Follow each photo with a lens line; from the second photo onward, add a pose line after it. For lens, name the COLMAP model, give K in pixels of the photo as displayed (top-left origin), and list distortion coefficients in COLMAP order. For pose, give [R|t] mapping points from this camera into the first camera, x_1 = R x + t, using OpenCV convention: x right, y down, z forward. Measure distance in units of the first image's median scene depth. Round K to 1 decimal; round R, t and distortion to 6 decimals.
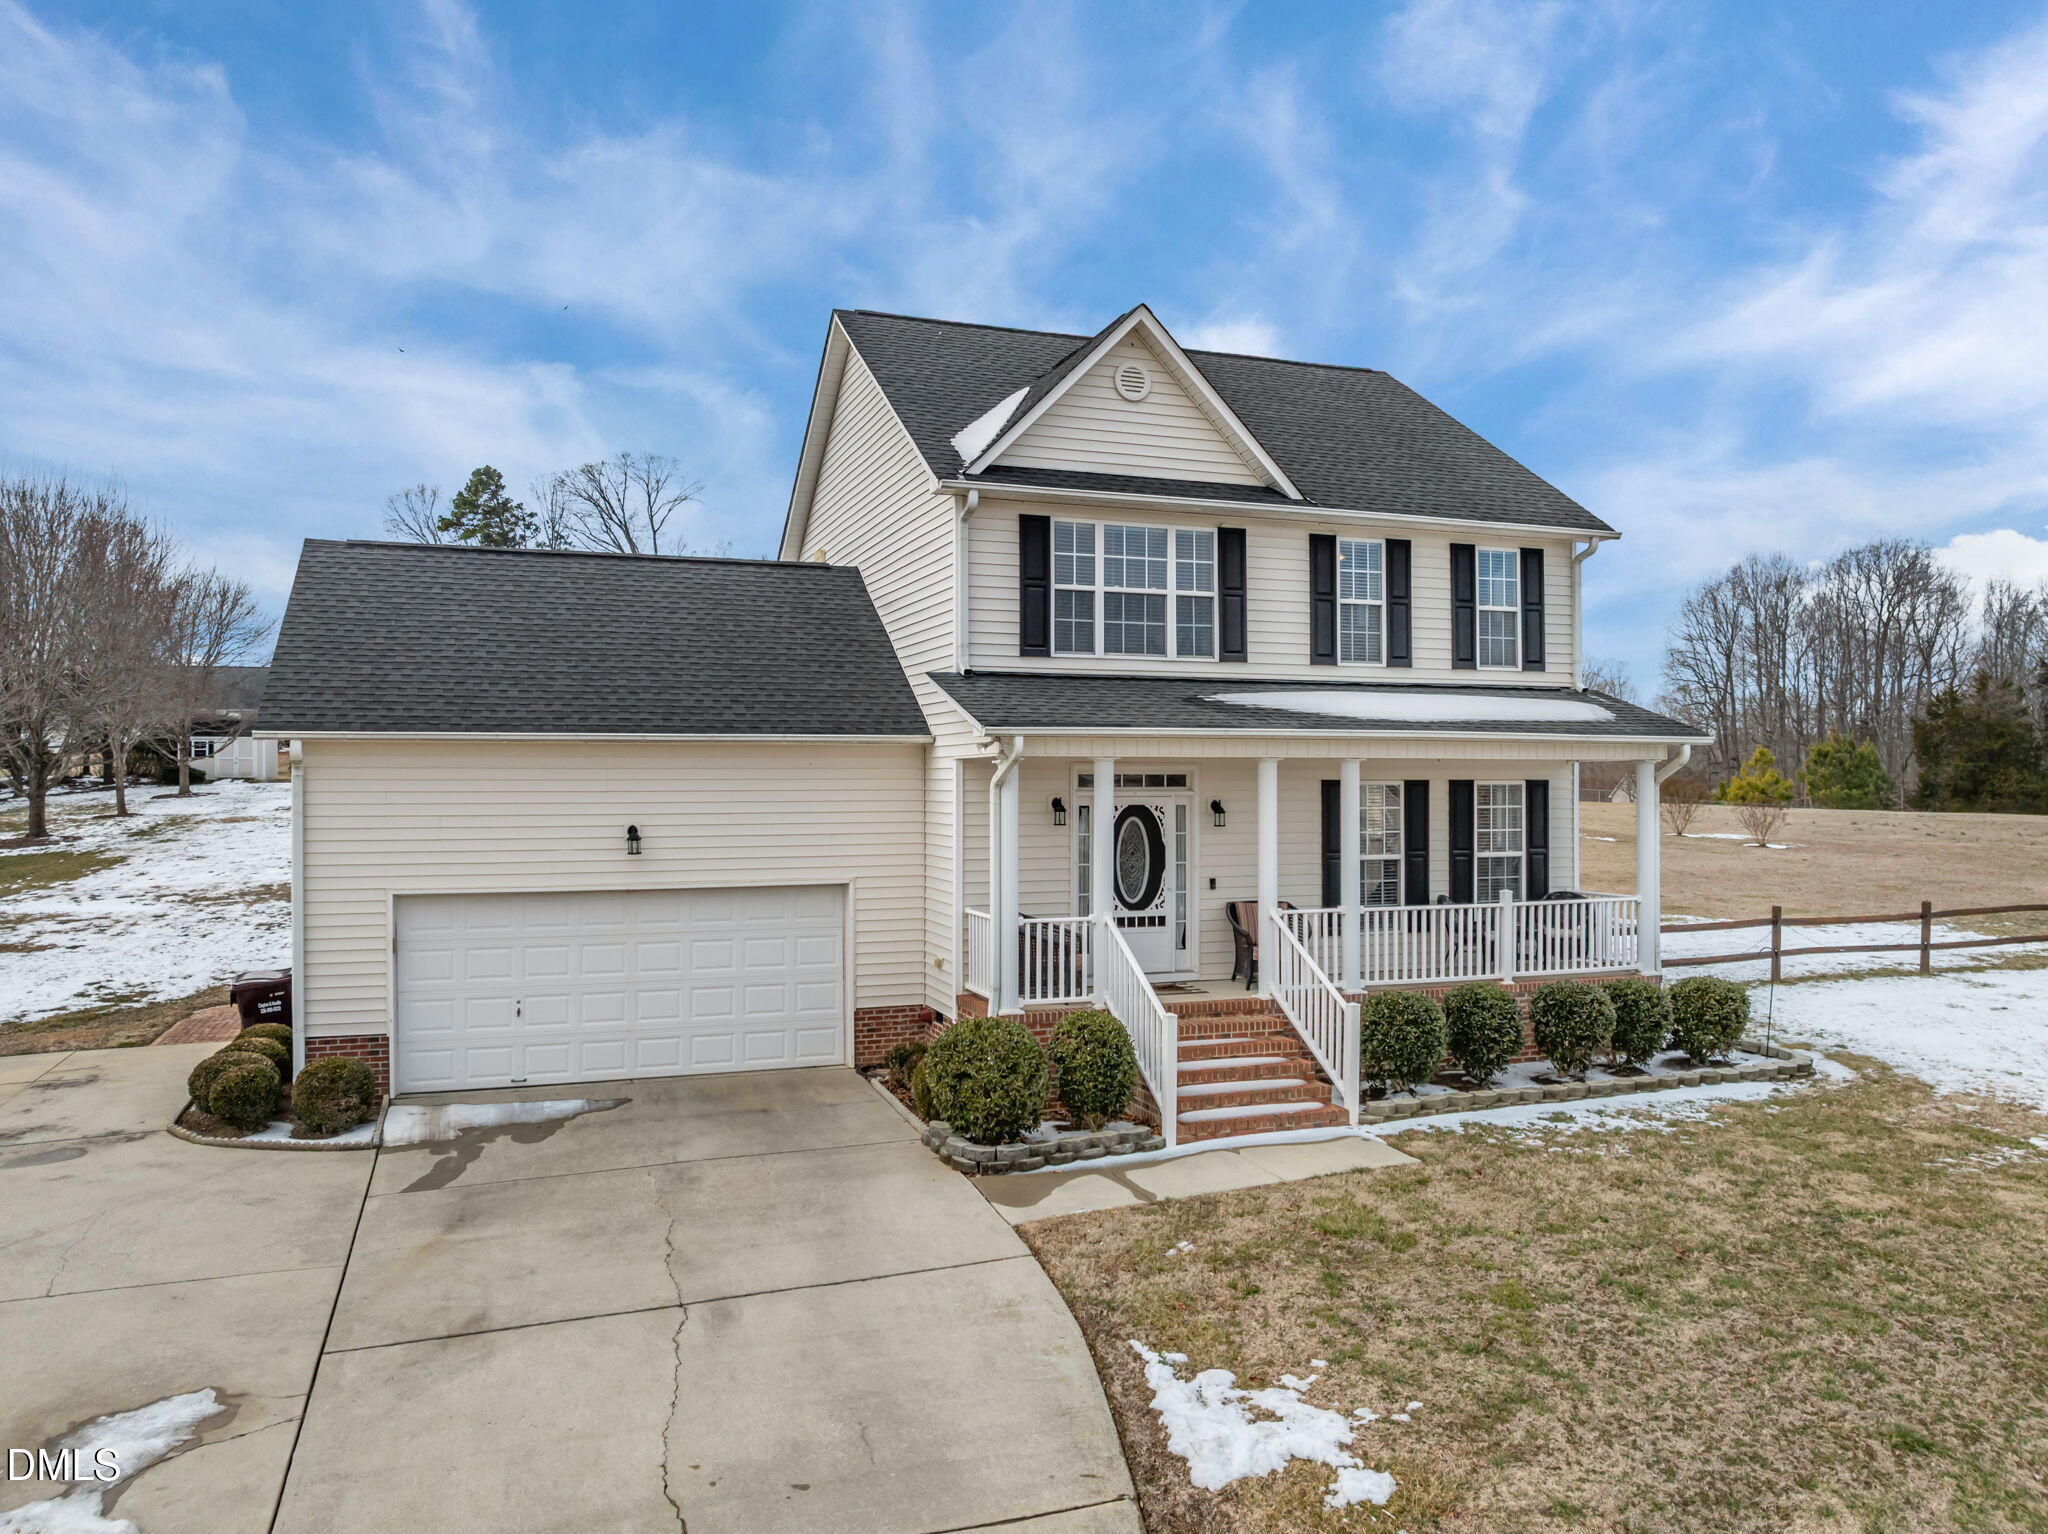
lens RADIAL K [[1457.8, 0, 1024.0], [0, 1457.8, 767.0], [0, 0, 1]] dist [-0.045207, -0.002971]
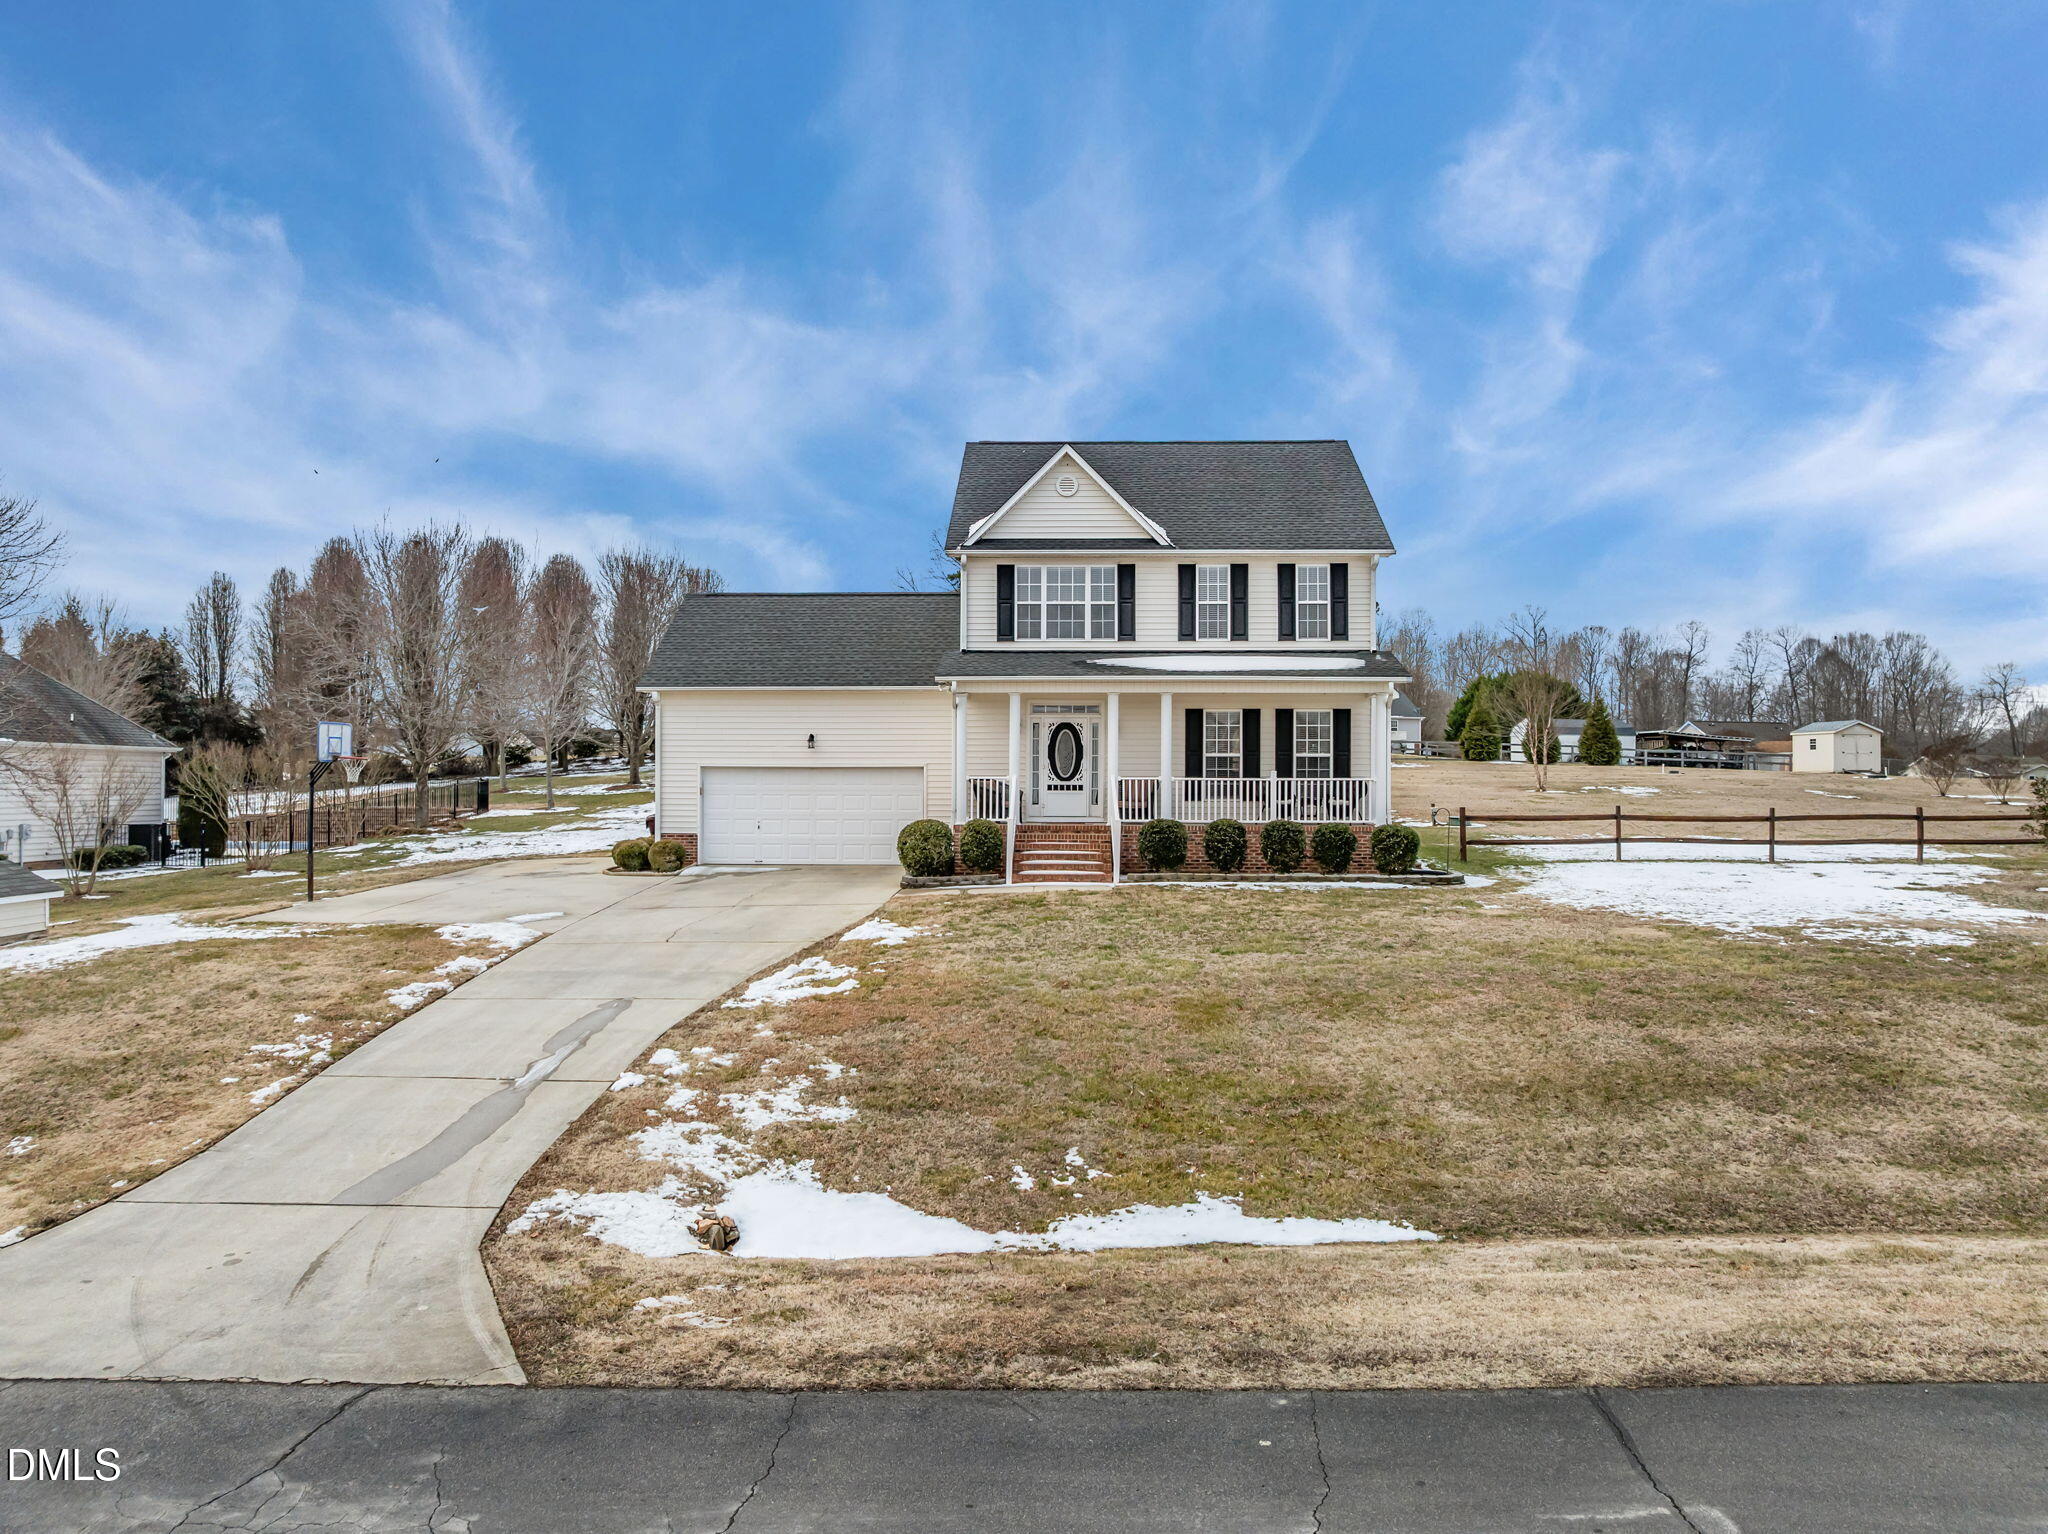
lens RADIAL K [[1457.8, 0, 1024.0], [0, 1457.8, 767.0], [0, 0, 1]] dist [-0.045207, -0.002971]
pose [[0.923730, 0.001159, -0.383042, 0.703763], [0.000112, 0.999995, 0.003294, 0.073575], [0.383044, -0.003086, 0.923725, -0.664923]]
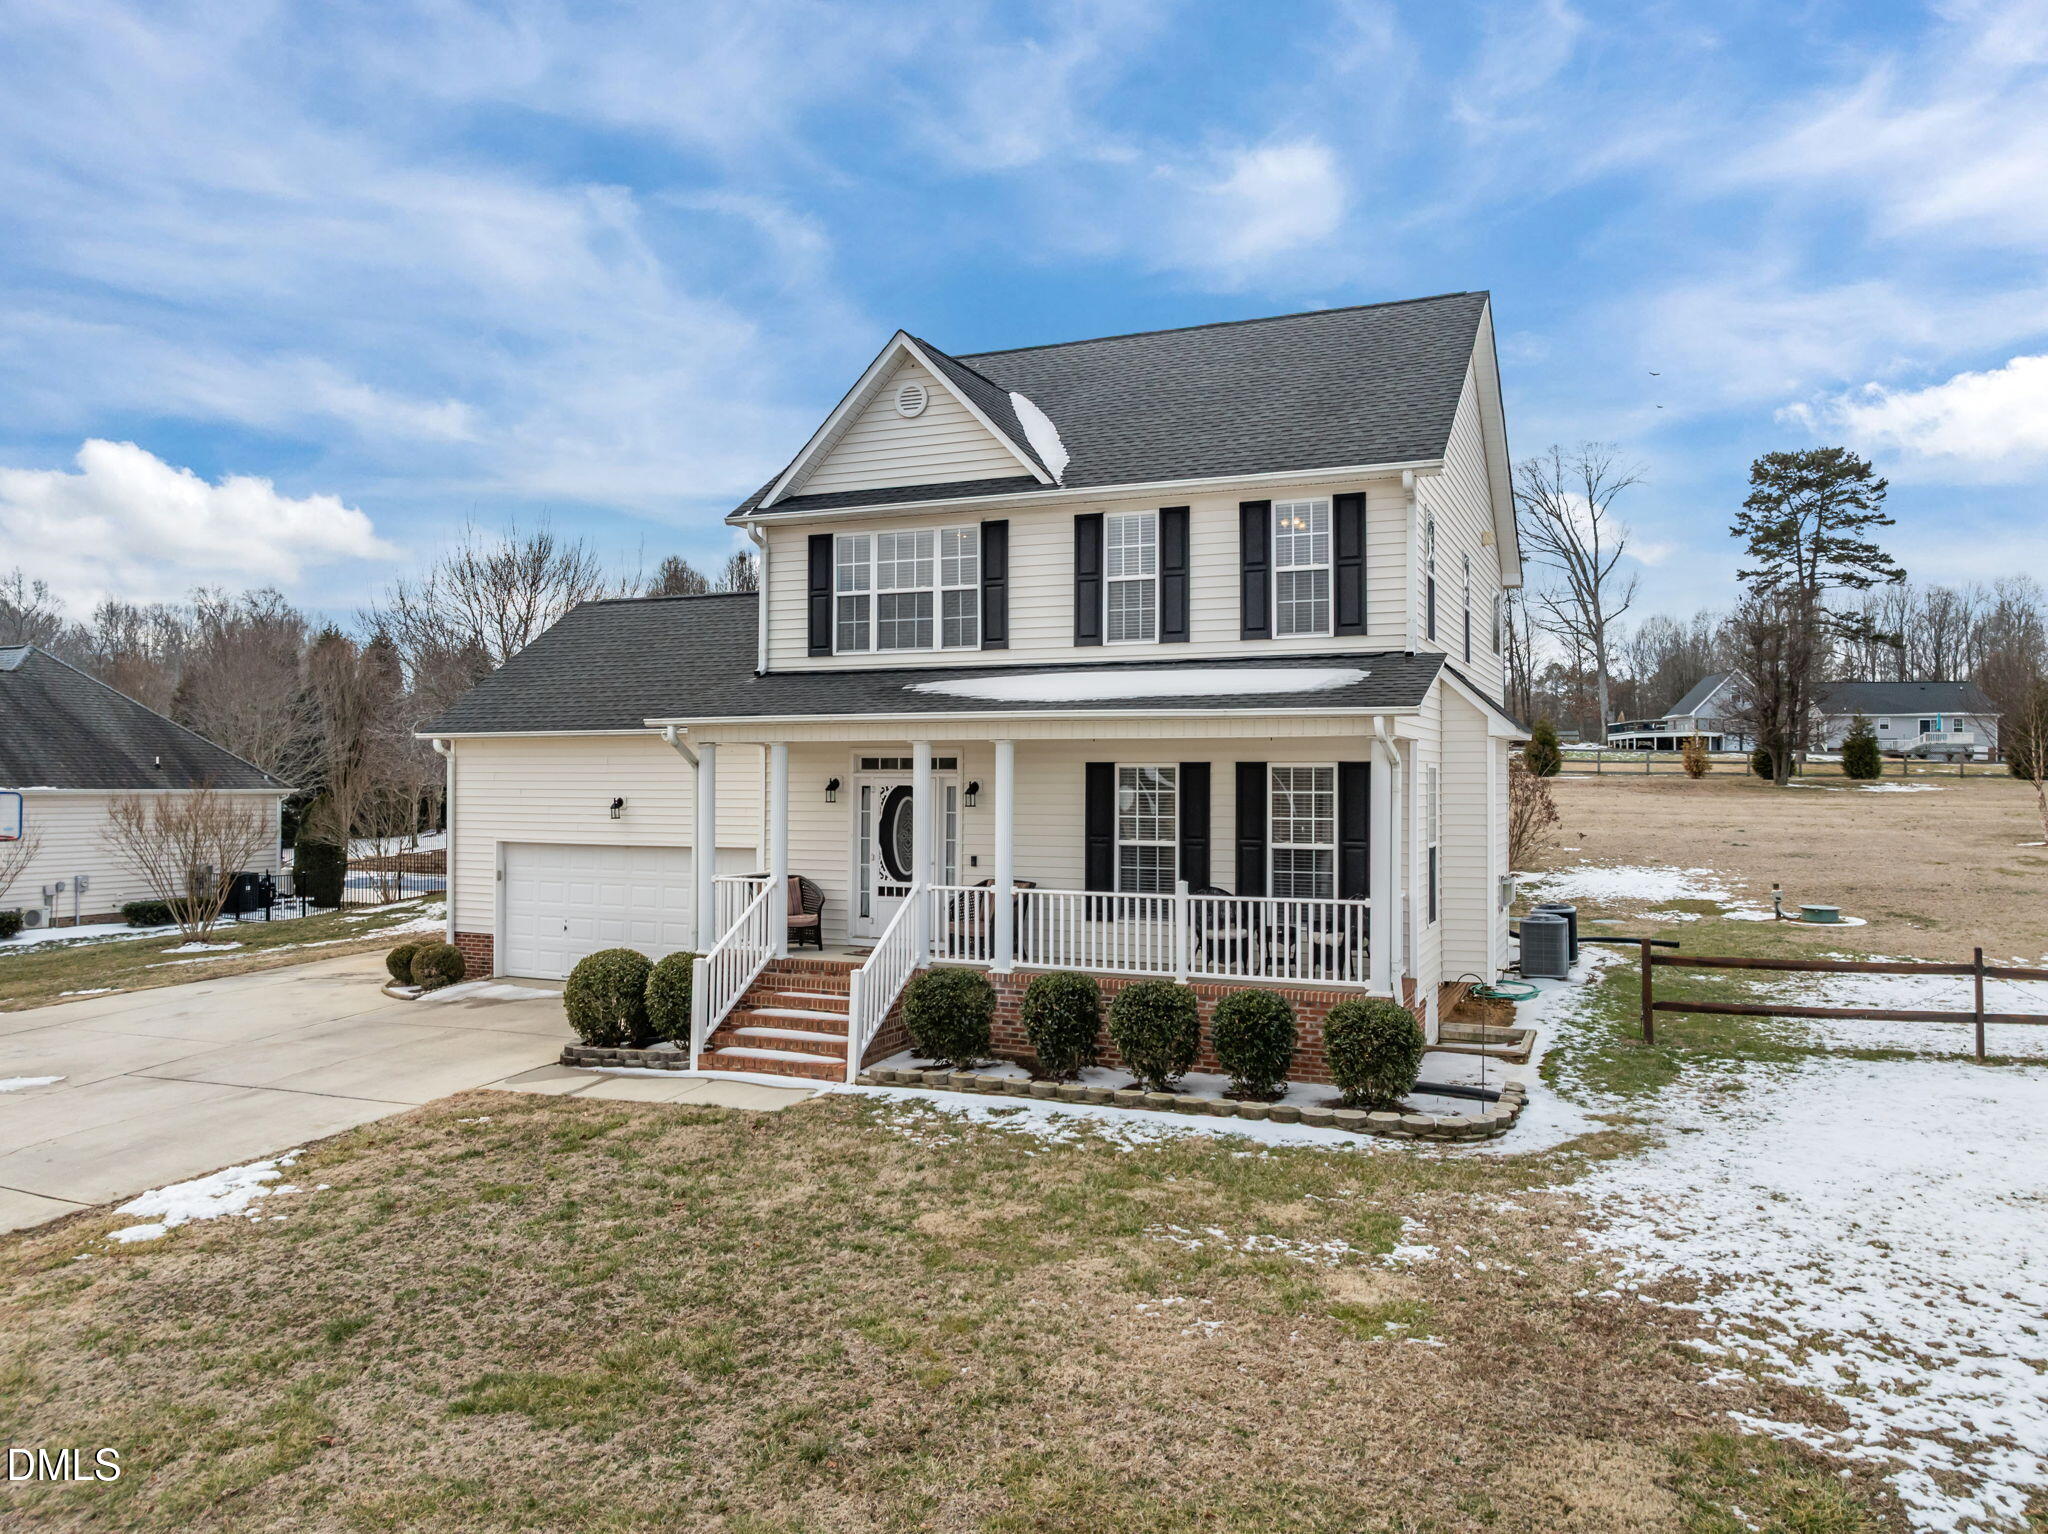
lens RADIAL K [[1457.8, 0, 1024.0], [0, 1457.8, 767.0], [0, 0, 1]] dist [-0.045207, -0.002971]
pose [[0.722209, -0.001575, -0.691673, 0.885111], [0.004862, 0.999984, 0.002800, 0.009141], [0.691658, -0.005385, 0.722205, 0.263795]]
